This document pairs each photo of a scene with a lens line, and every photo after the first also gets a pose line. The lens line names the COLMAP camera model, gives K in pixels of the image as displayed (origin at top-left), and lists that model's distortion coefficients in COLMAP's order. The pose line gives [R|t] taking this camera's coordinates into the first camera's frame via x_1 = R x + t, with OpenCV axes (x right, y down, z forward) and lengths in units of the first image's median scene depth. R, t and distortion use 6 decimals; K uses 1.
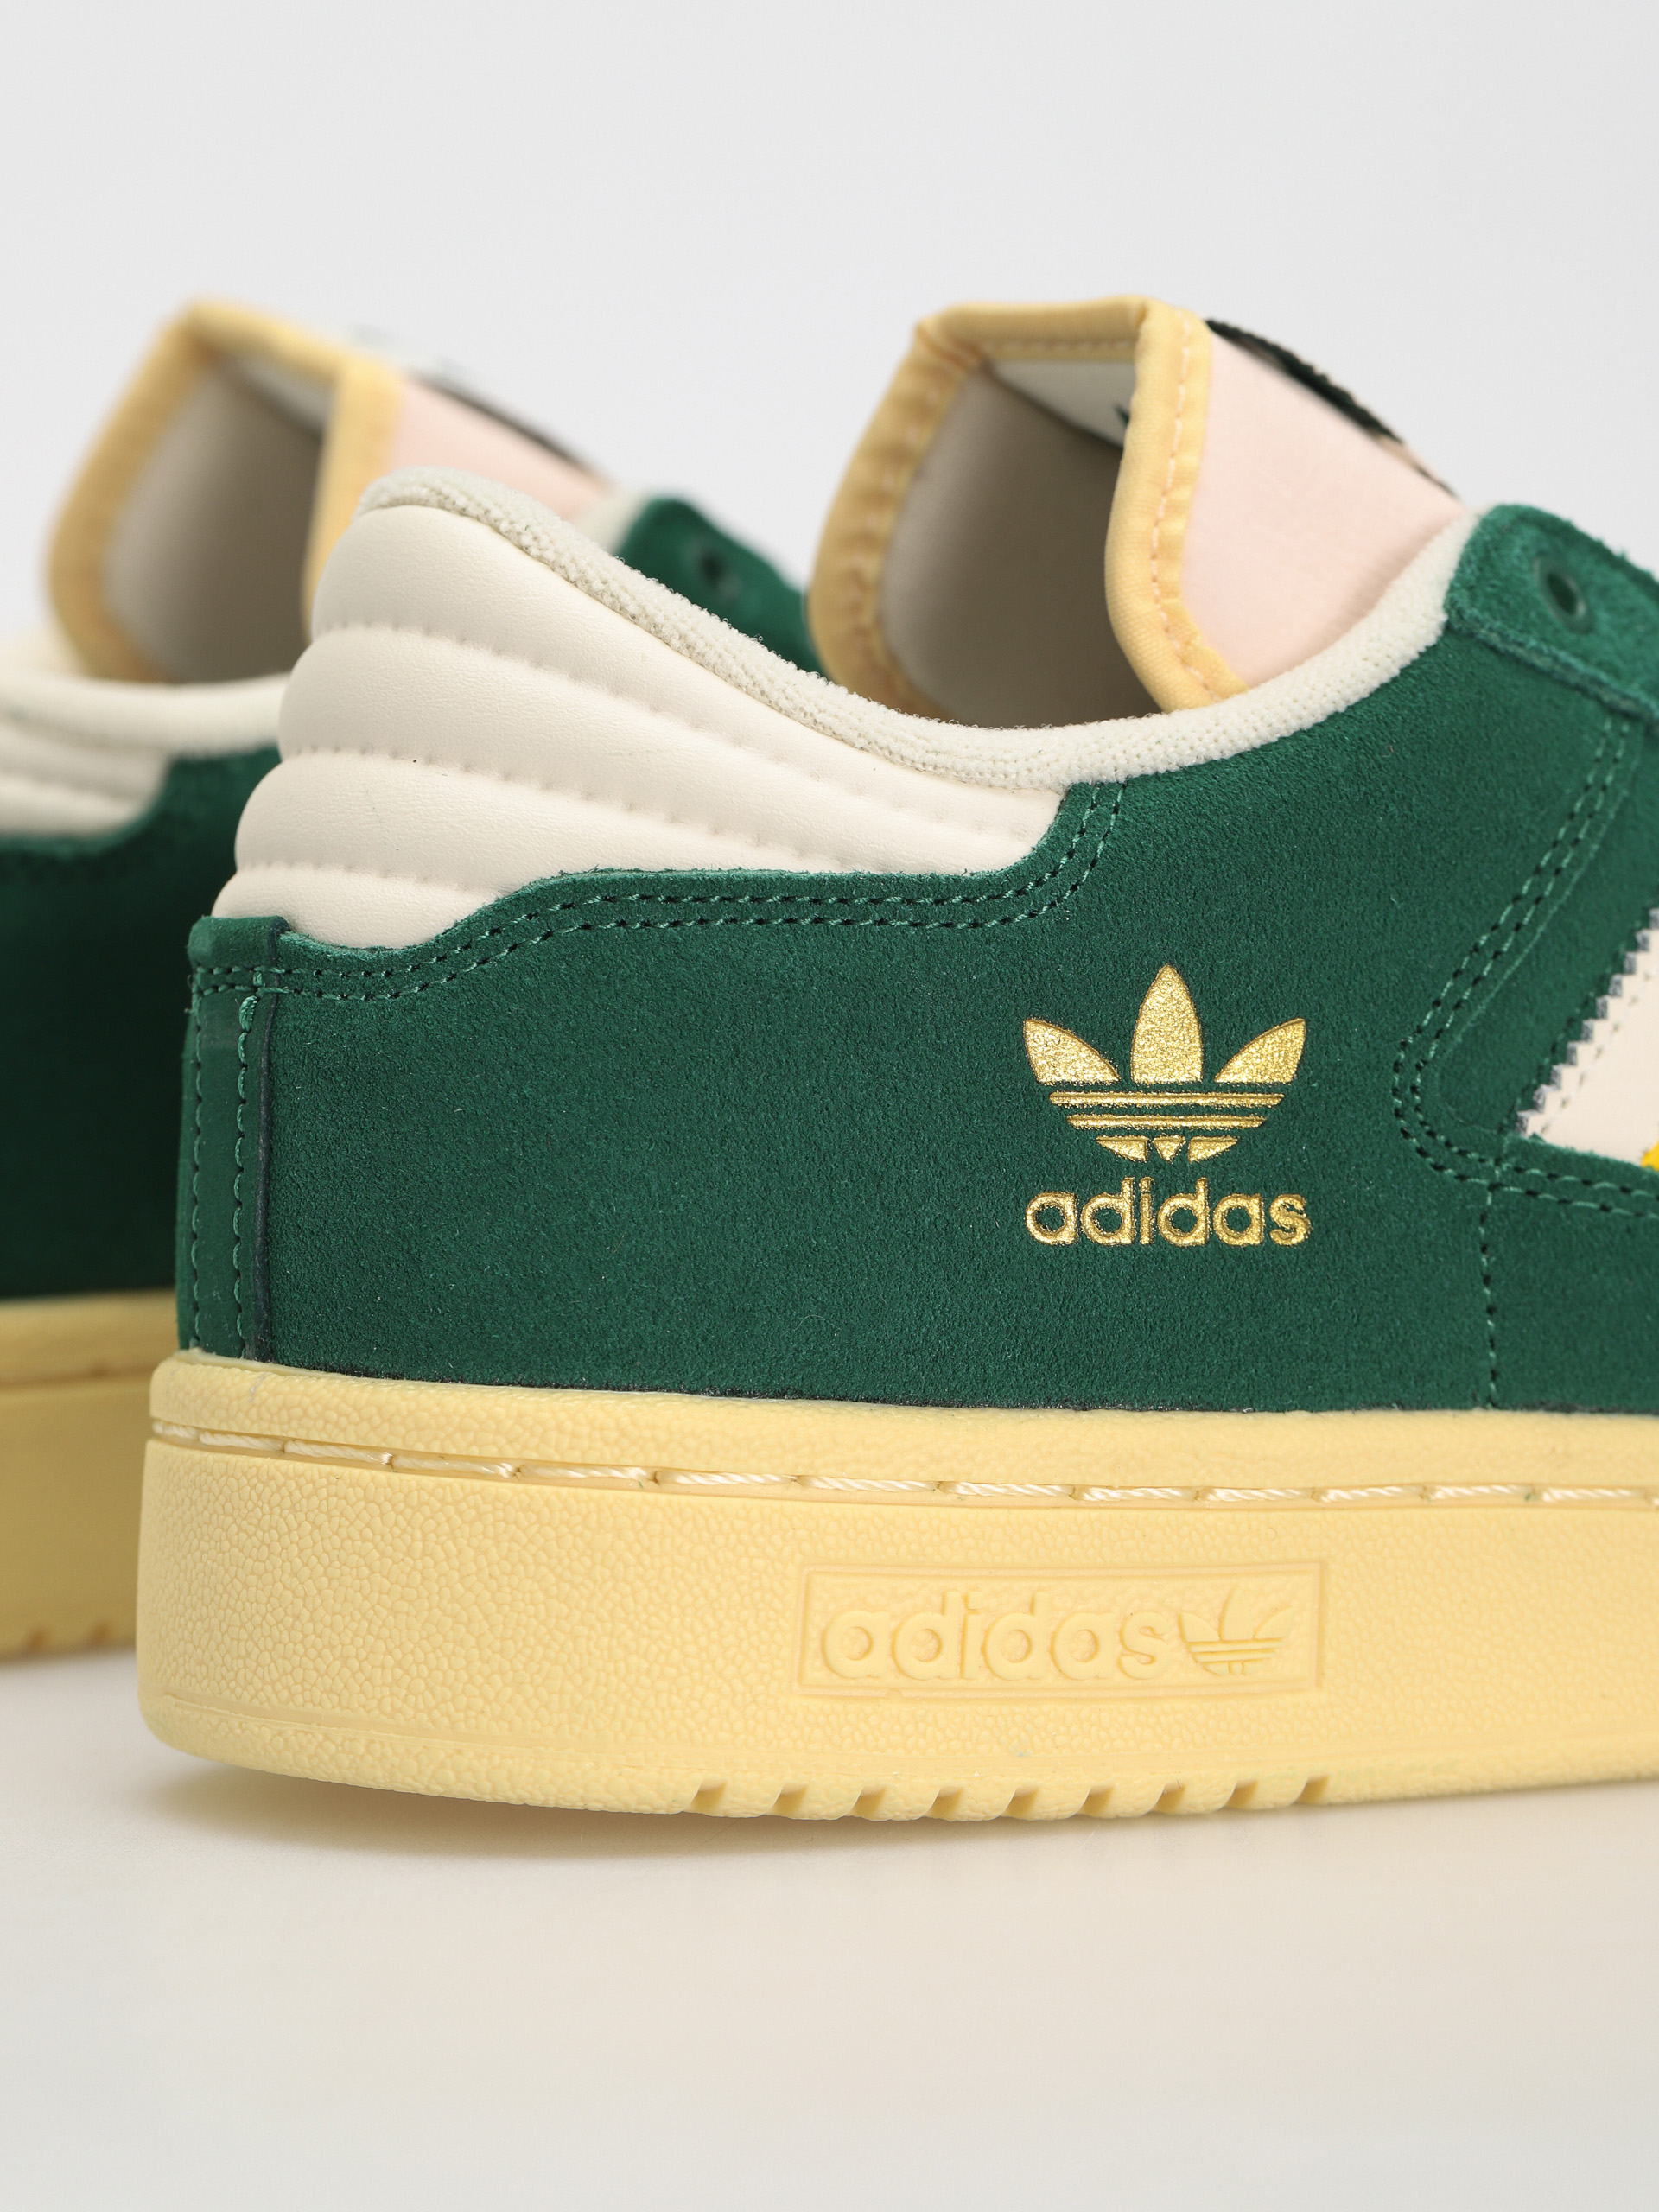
lens RADIAL K [[7680.9, 0, 832.7], [0, 7680.9, 1114.6], [0, 0, 1]] dist [-0.439408, 0.000000]
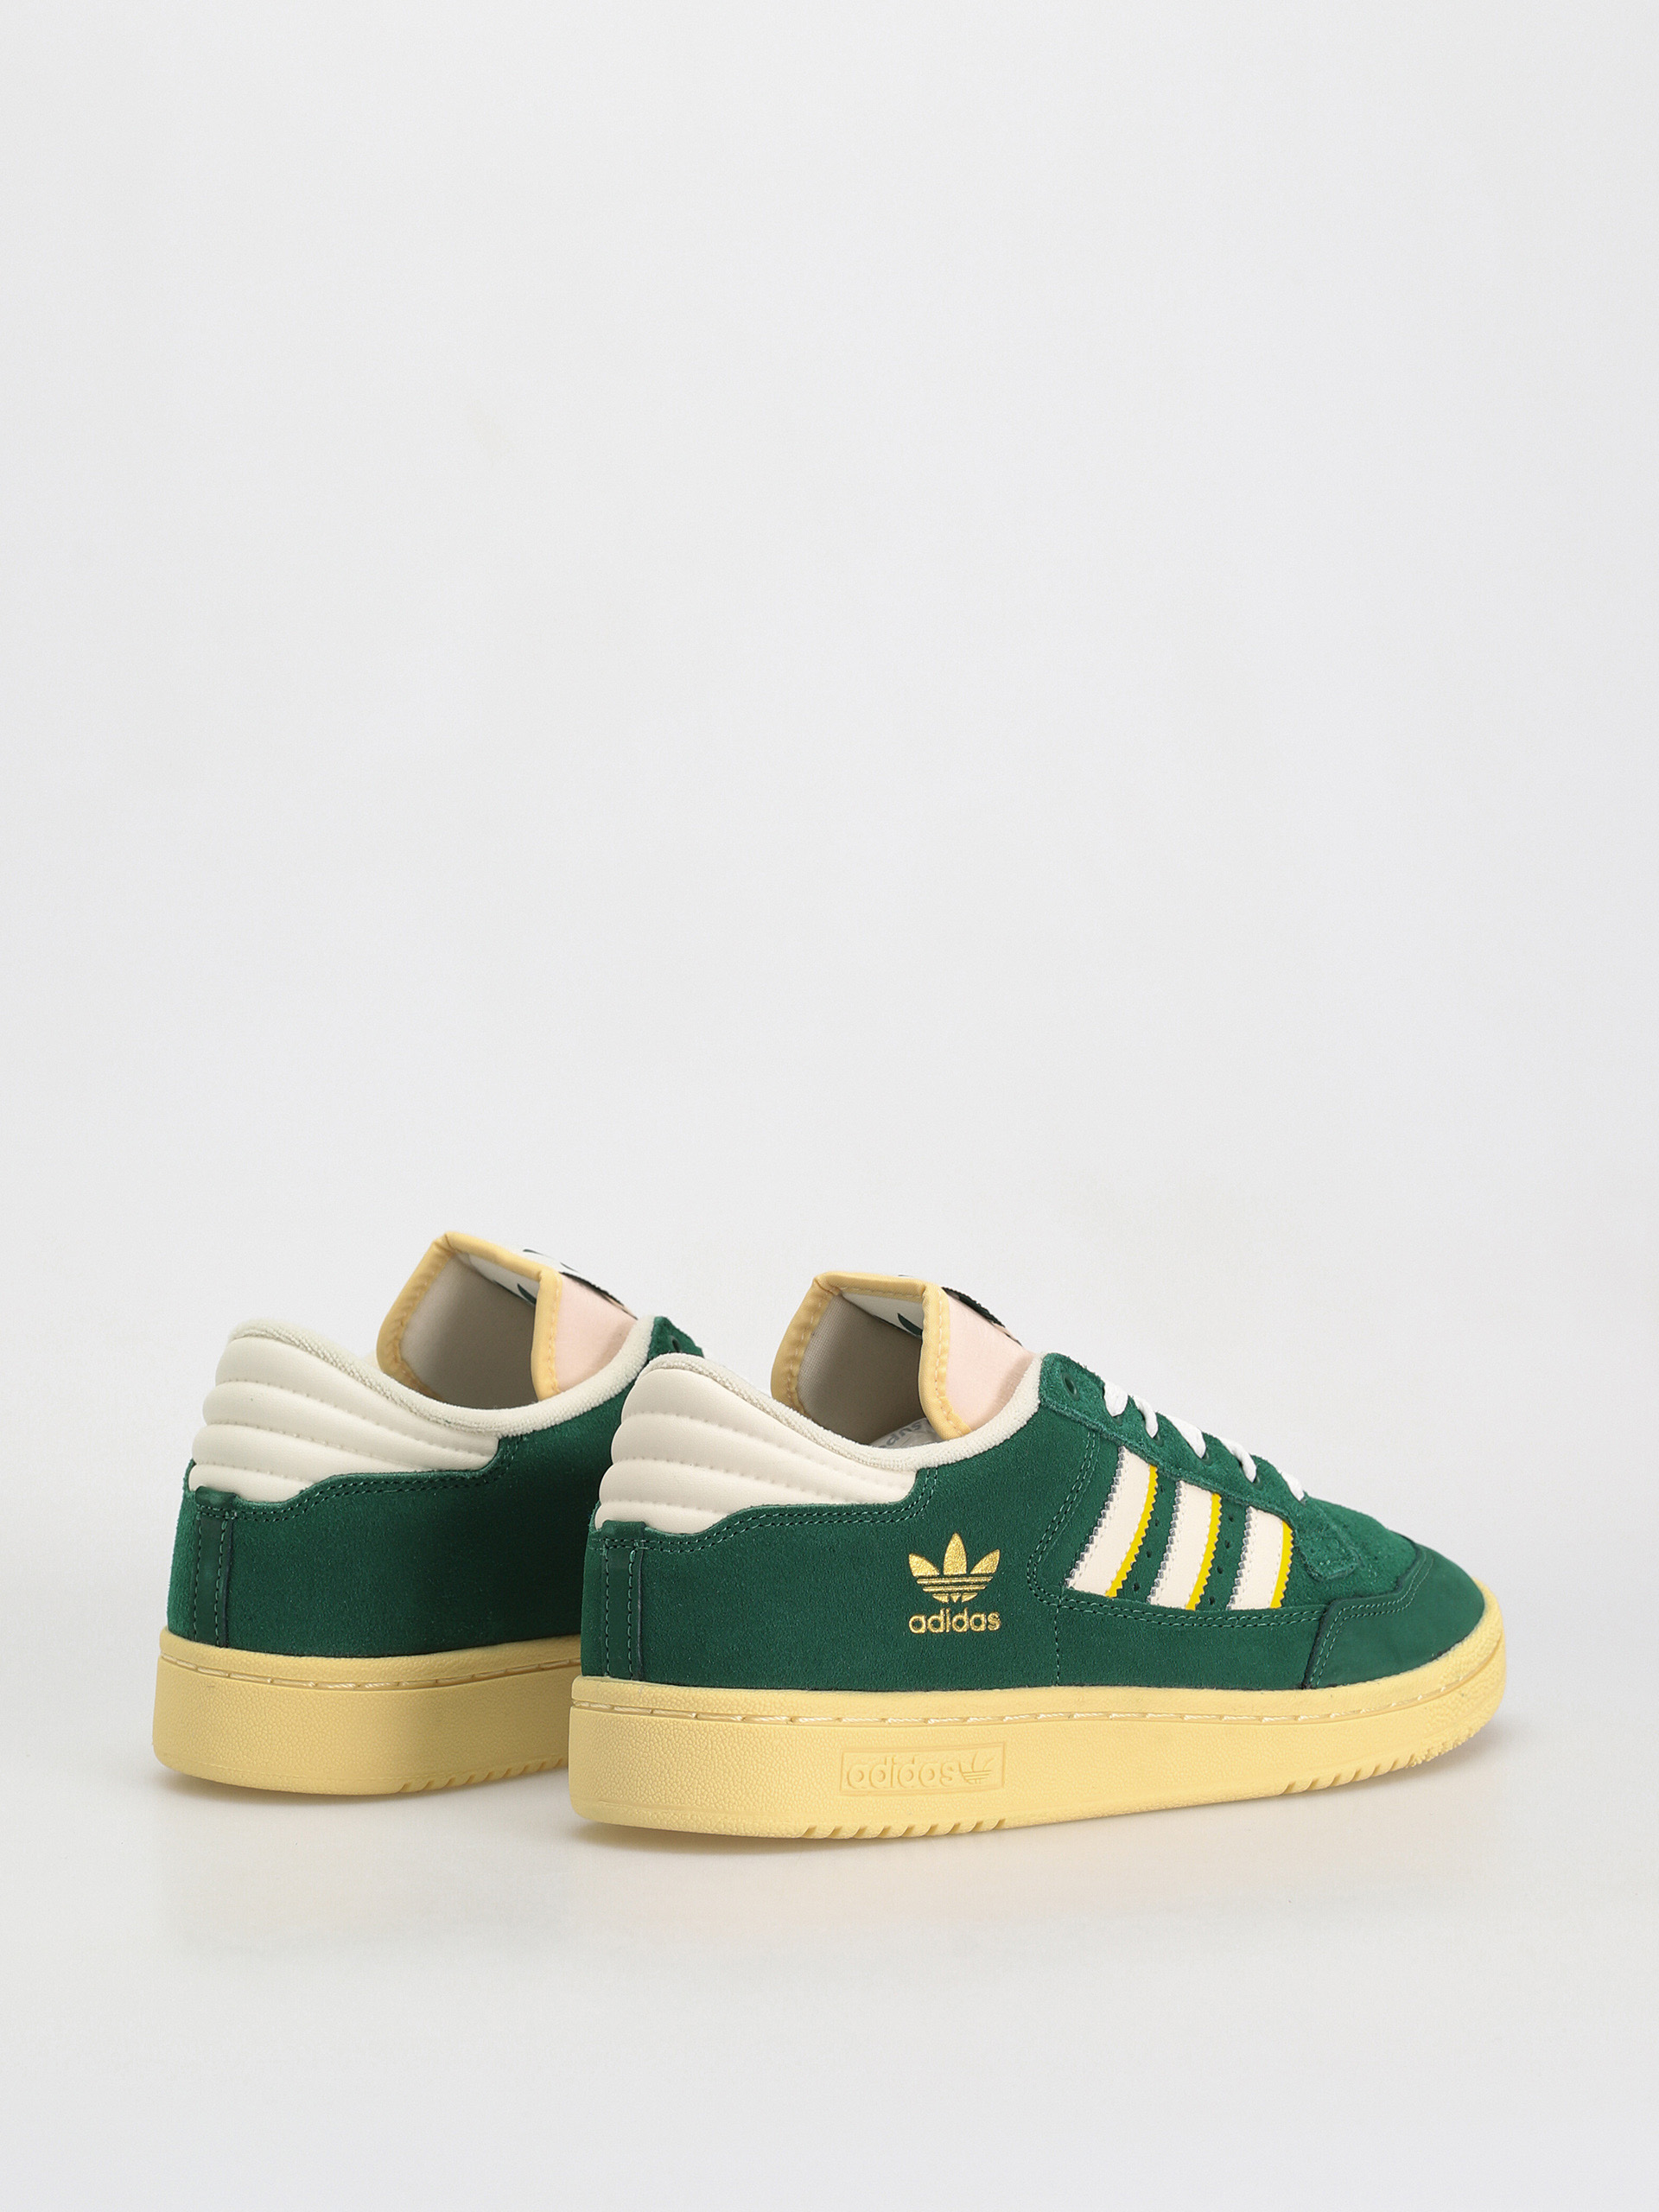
lens RADIAL K [[7680.9, 0, 825.2], [0, 7680.9, 1104.6], [0, 0, 1]] dist [-0.439408, 0.000000]
pose [[0.975892, -0.008146, 0.218104, -0.612936], [0.011388, 0.999843, -0.013611, -0.138327], [-0.217959, 0.015766, 0.975831, -1.731304]]
